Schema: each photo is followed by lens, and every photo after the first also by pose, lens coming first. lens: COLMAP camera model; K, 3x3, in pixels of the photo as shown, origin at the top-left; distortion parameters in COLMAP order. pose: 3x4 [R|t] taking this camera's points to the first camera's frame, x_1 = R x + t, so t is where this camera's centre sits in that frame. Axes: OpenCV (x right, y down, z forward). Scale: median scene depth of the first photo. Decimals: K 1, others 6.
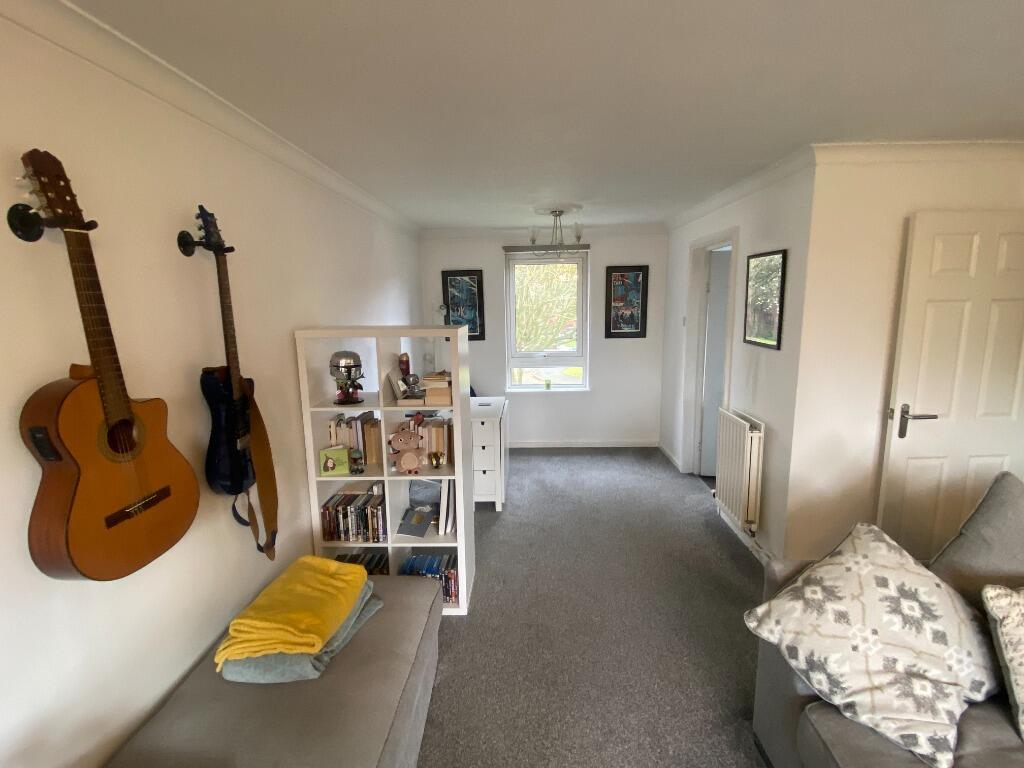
lens RADIAL K [[488.7, 0, 516.1], [0, 488.7, 380.8], [0, 0, 1]] dist [-0.019896, -0.007326]
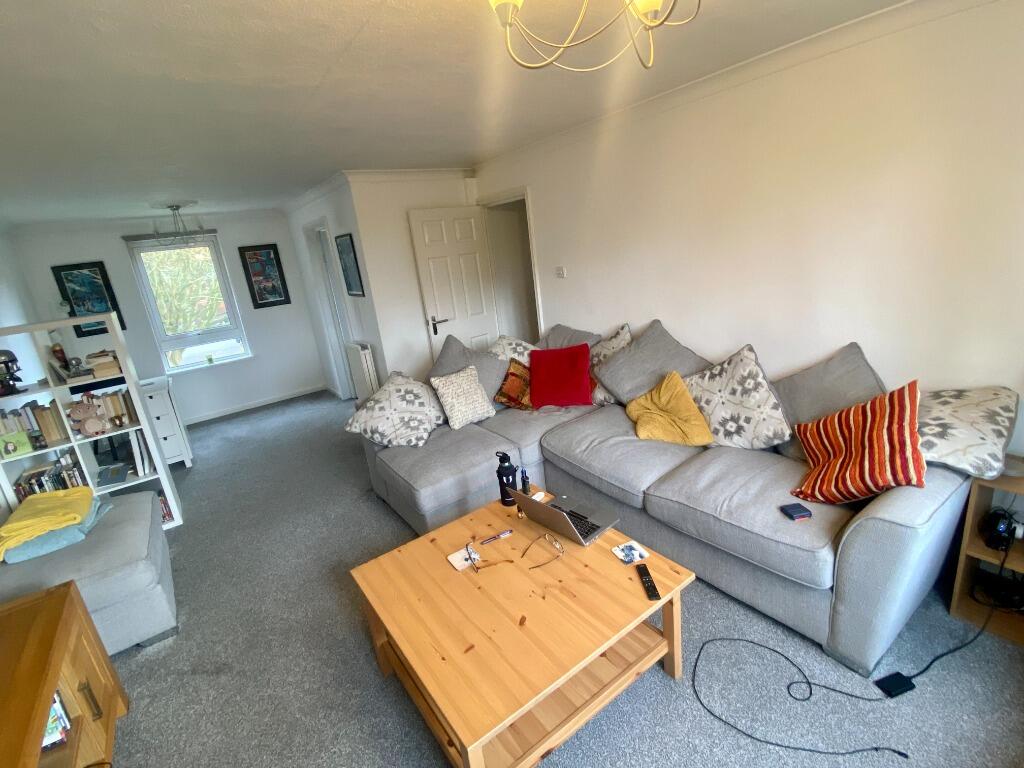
lens RADIAL K [[488.7, 0, 547.4], [0, 488.7, 389.0], [0, 0, 1]] dist [-0.019896, -0.007326]
pose [[0.765892, -0.244781, 0.594551, -0.030301], [0.191747, 0.969575, 0.152175, 0.108591], [-0.613712, -0.002546, 0.789526, -0.666877]]
